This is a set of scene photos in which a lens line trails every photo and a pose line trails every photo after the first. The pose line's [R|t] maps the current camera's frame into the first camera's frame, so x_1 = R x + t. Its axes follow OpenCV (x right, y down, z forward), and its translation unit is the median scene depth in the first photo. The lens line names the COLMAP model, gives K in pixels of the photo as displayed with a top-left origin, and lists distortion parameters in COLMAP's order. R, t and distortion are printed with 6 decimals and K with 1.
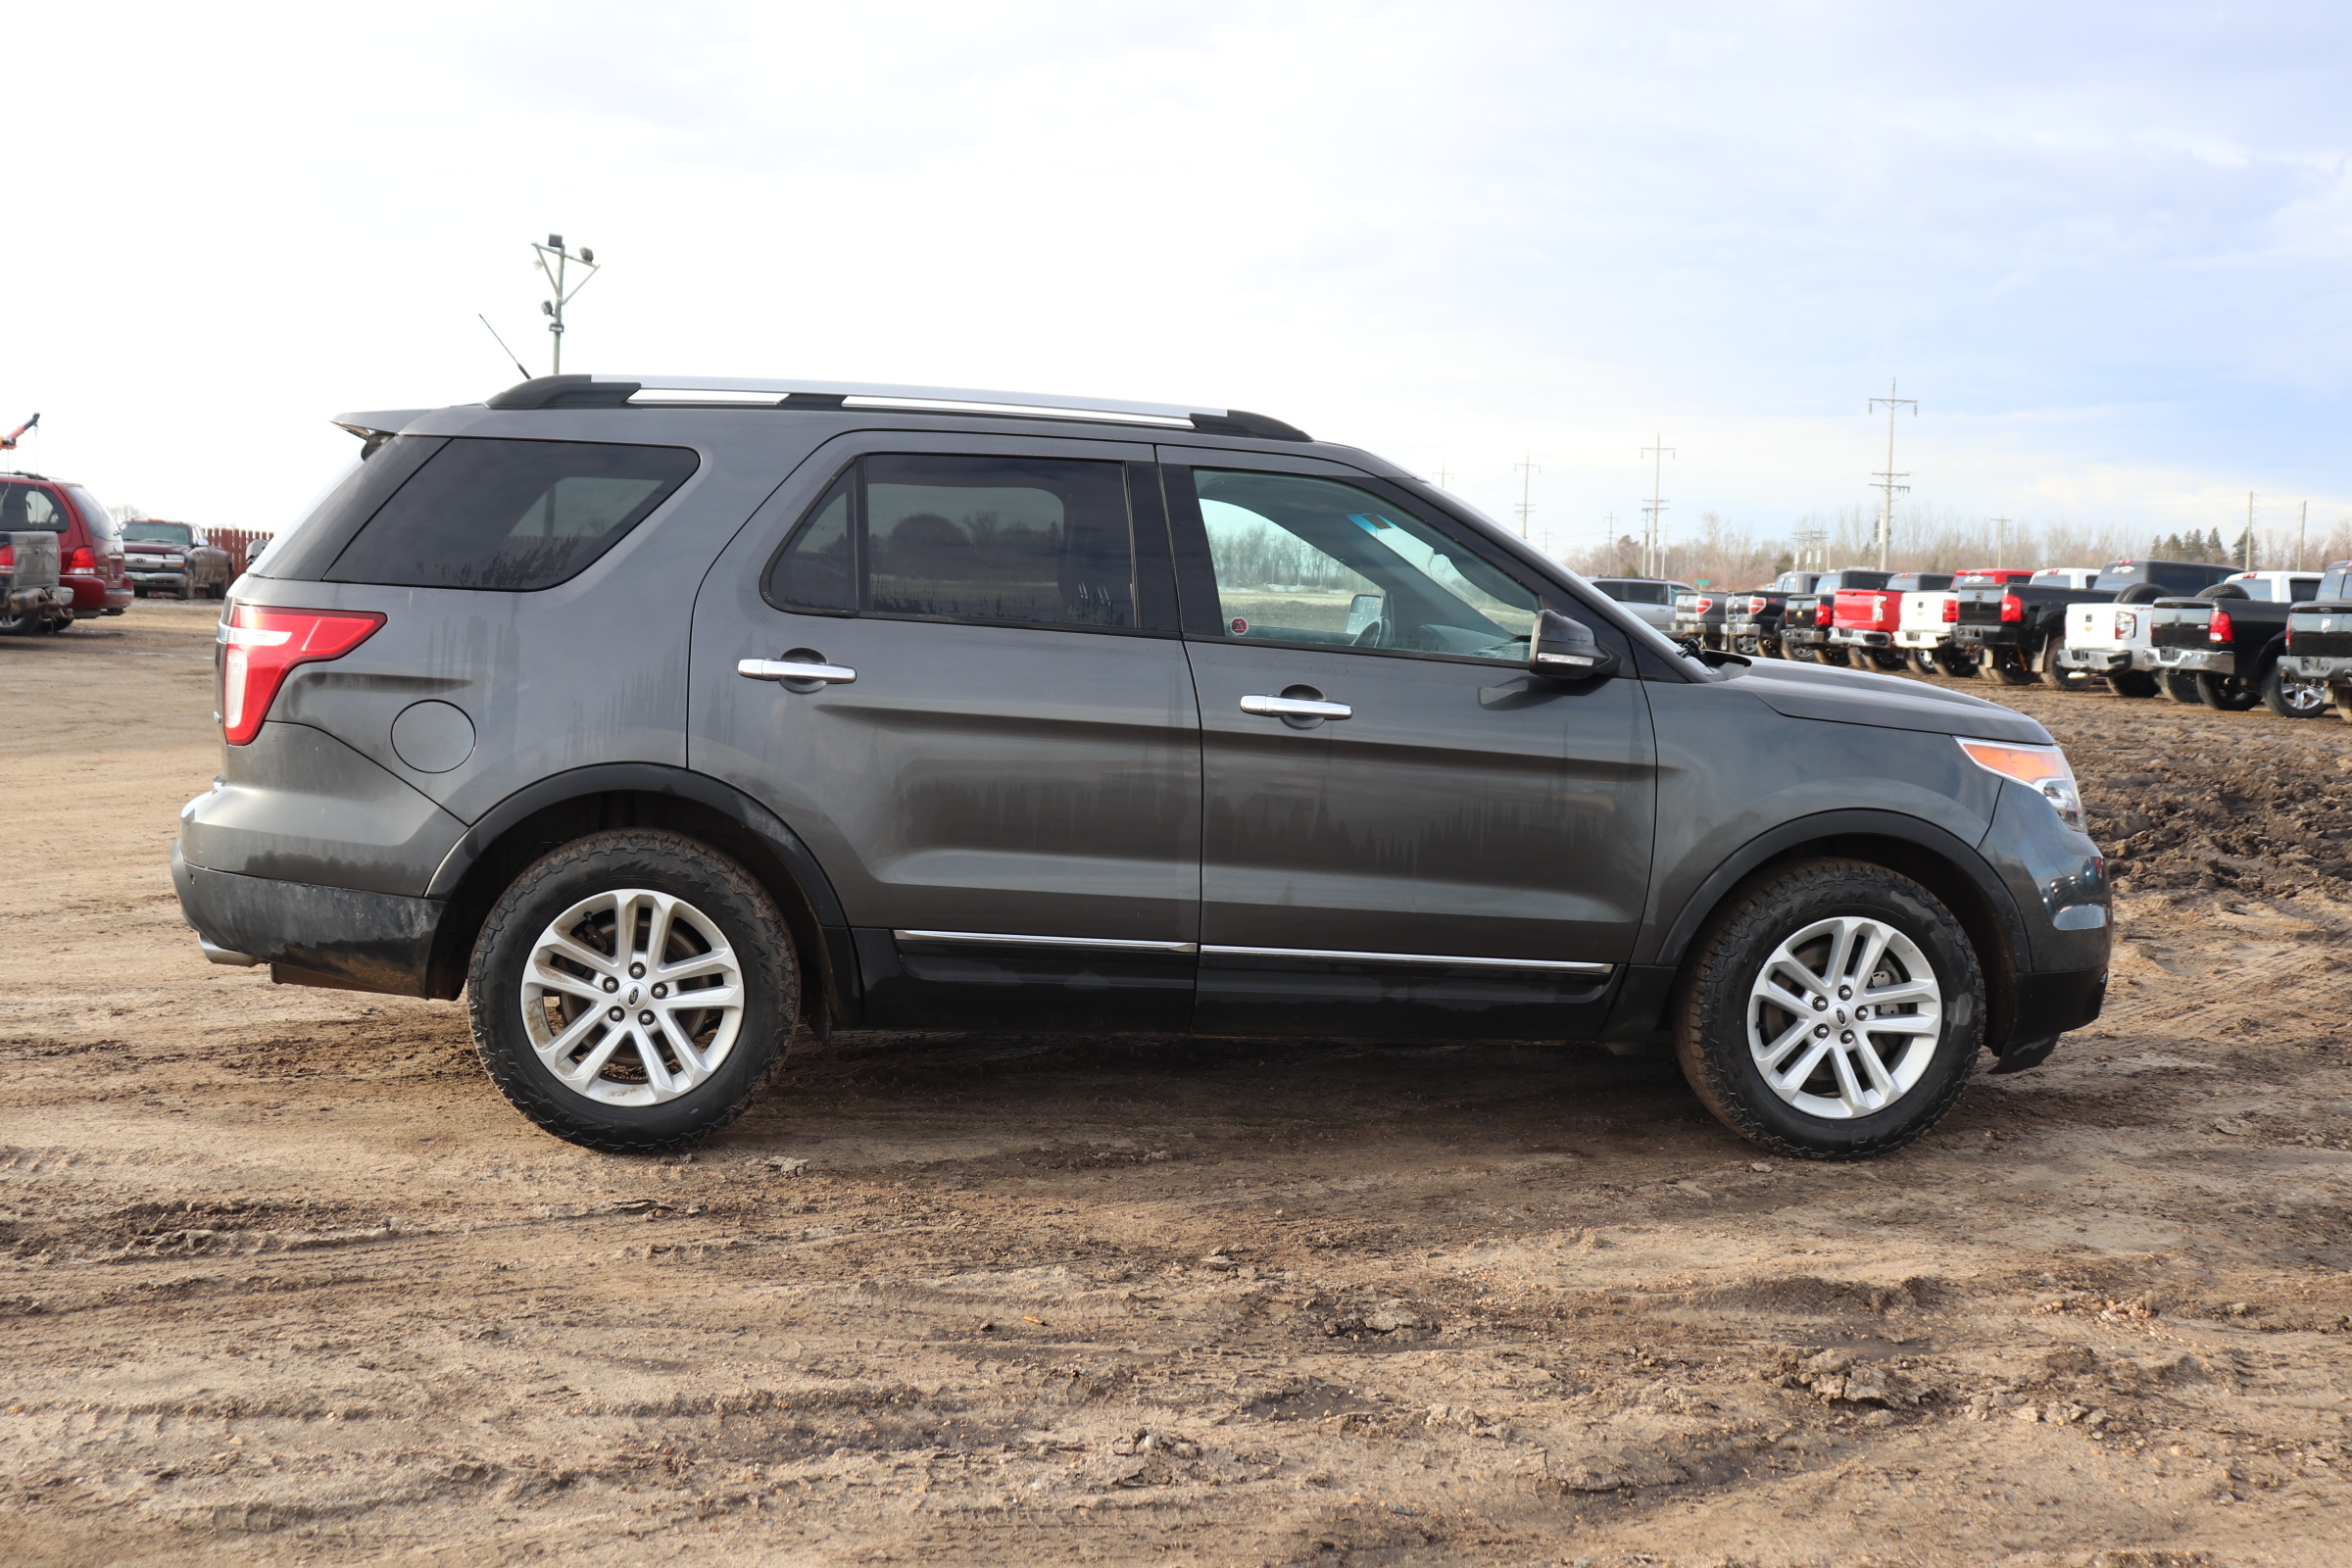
lens RADIAL K [[2497.9, 0, 1163.8], [0, 2497.9, 796.7], [0, 0, 1]] dist [-0.011772, 0.000000]
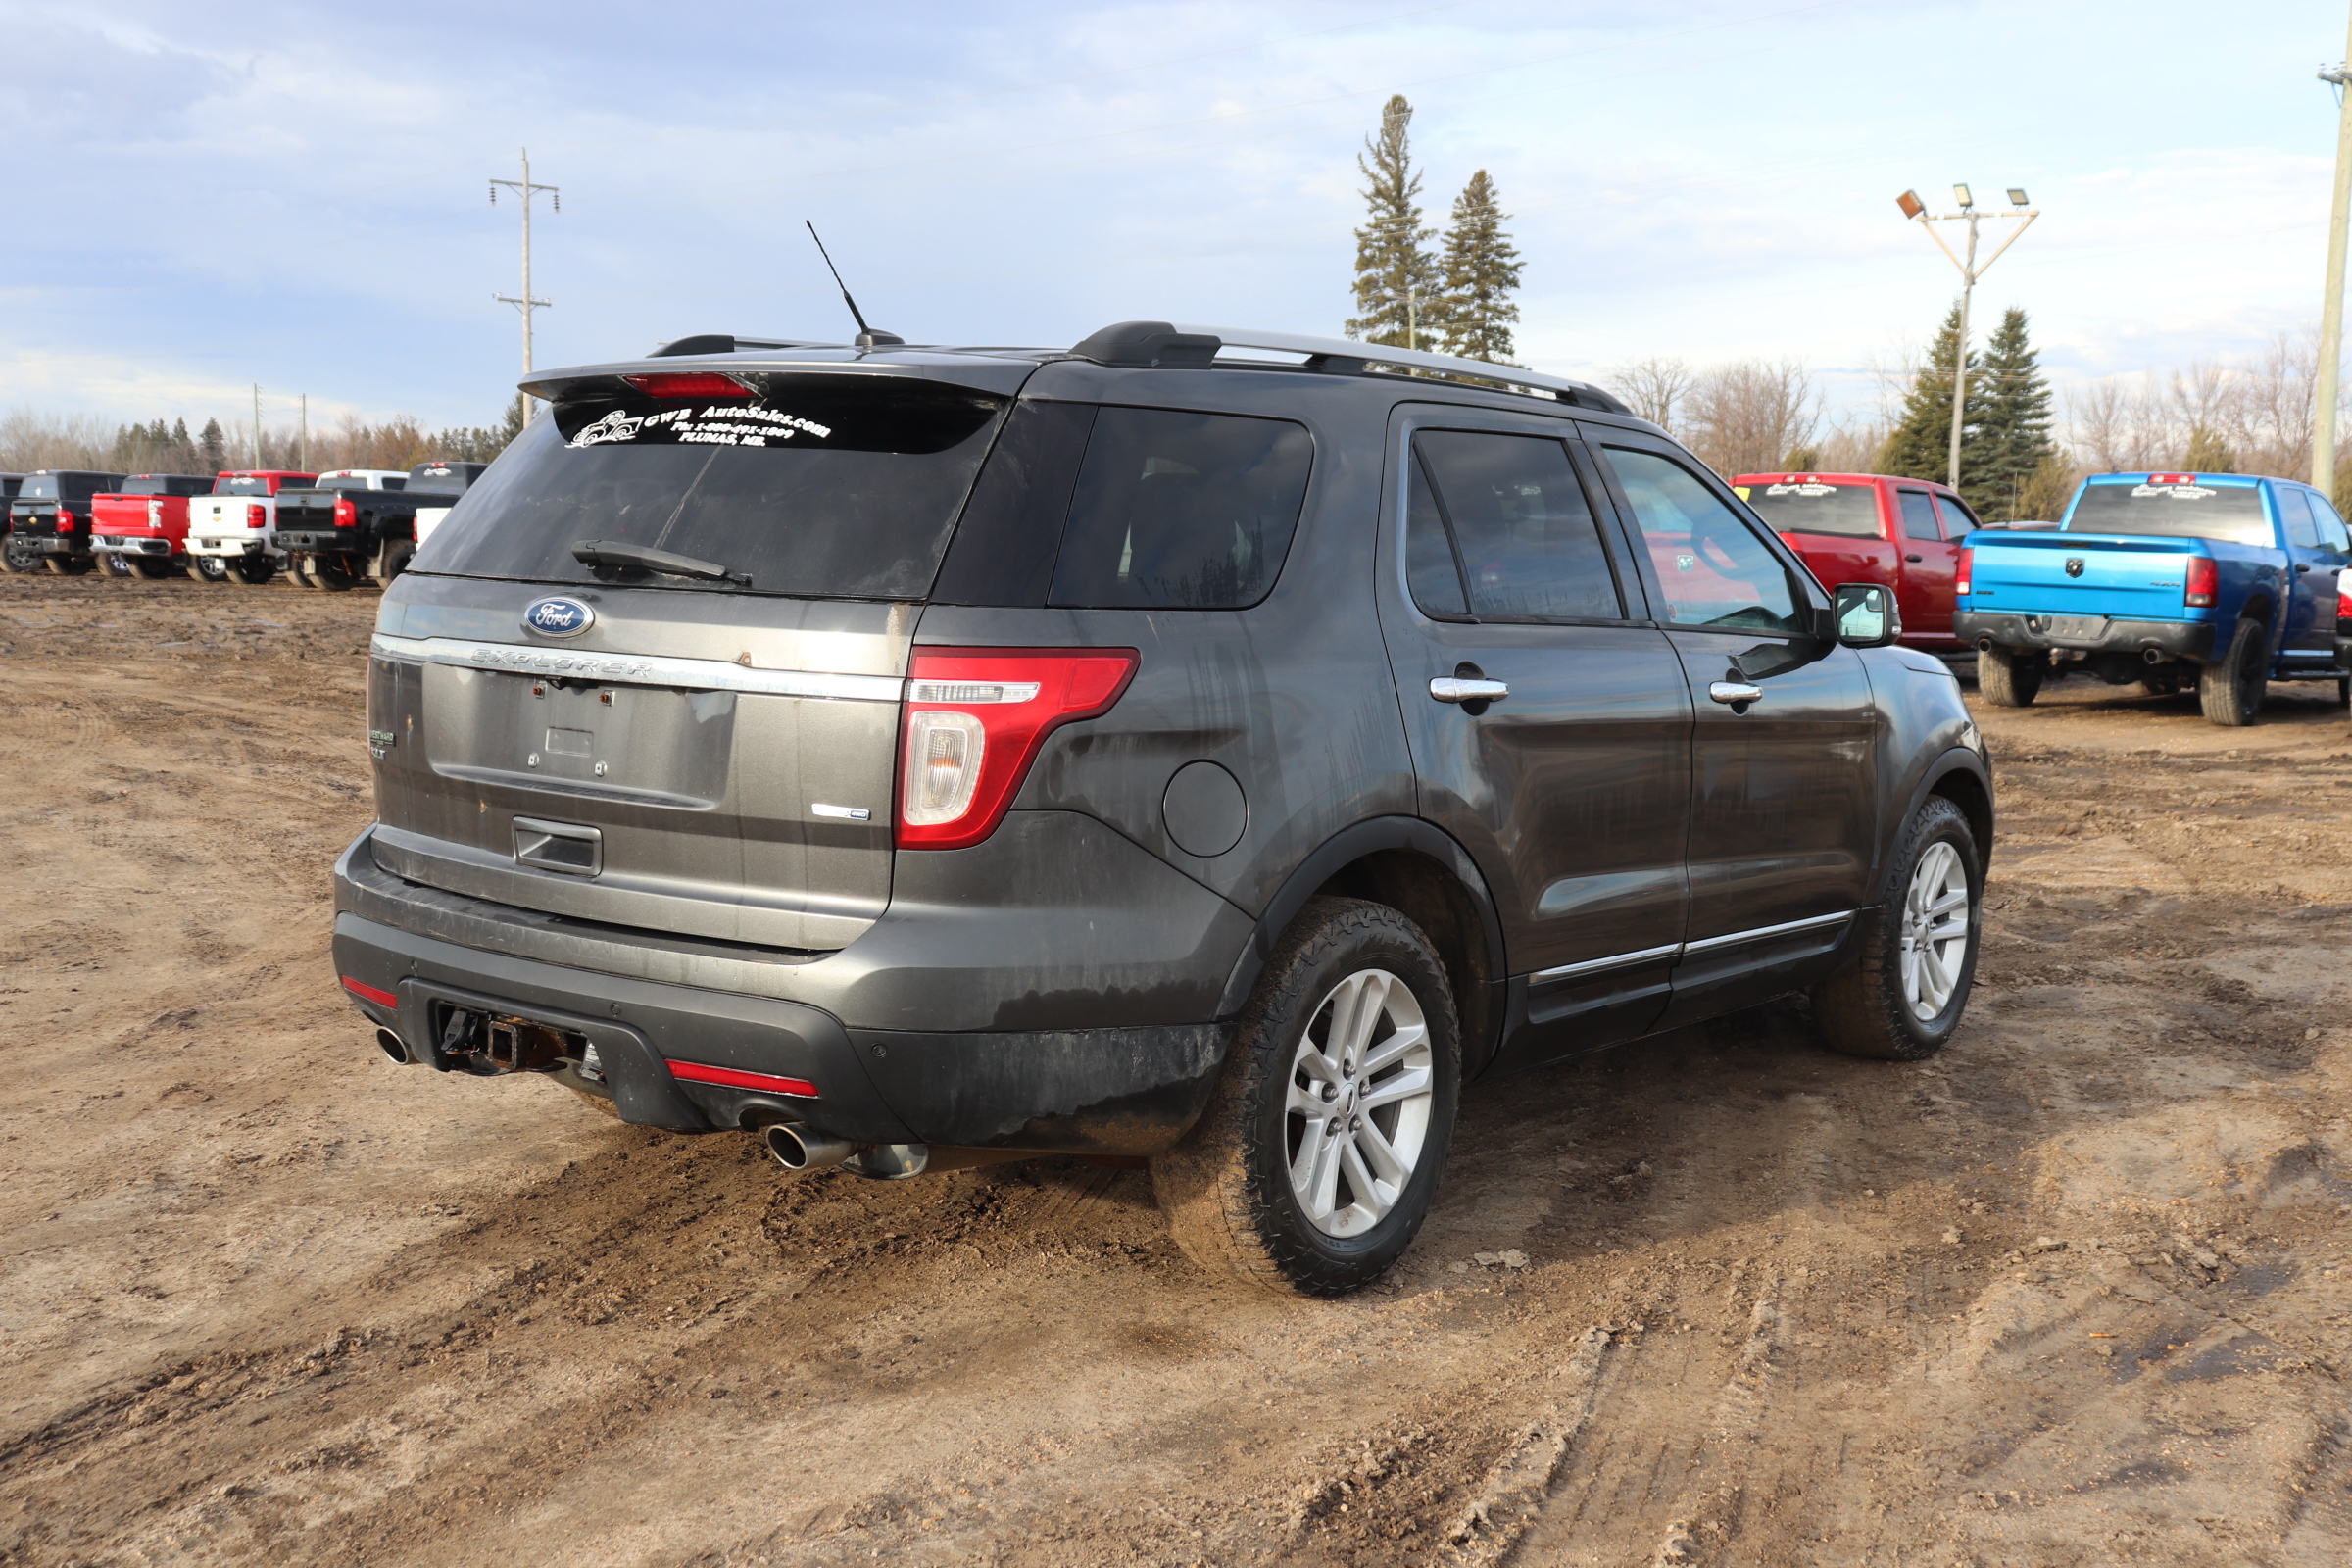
lens RADIAL K [[2497.9, 0, 1174.2], [0, 2497.9, 774.3], [0, 0, 1]] dist [-0.011772, 0.000000]
pose [[0.708167, -0.089410, 0.700361, -0.760360], [0.064839, 0.995993, 0.061590, -0.074832], [-0.703062, 0.001795, 0.711126, 0.432465]]
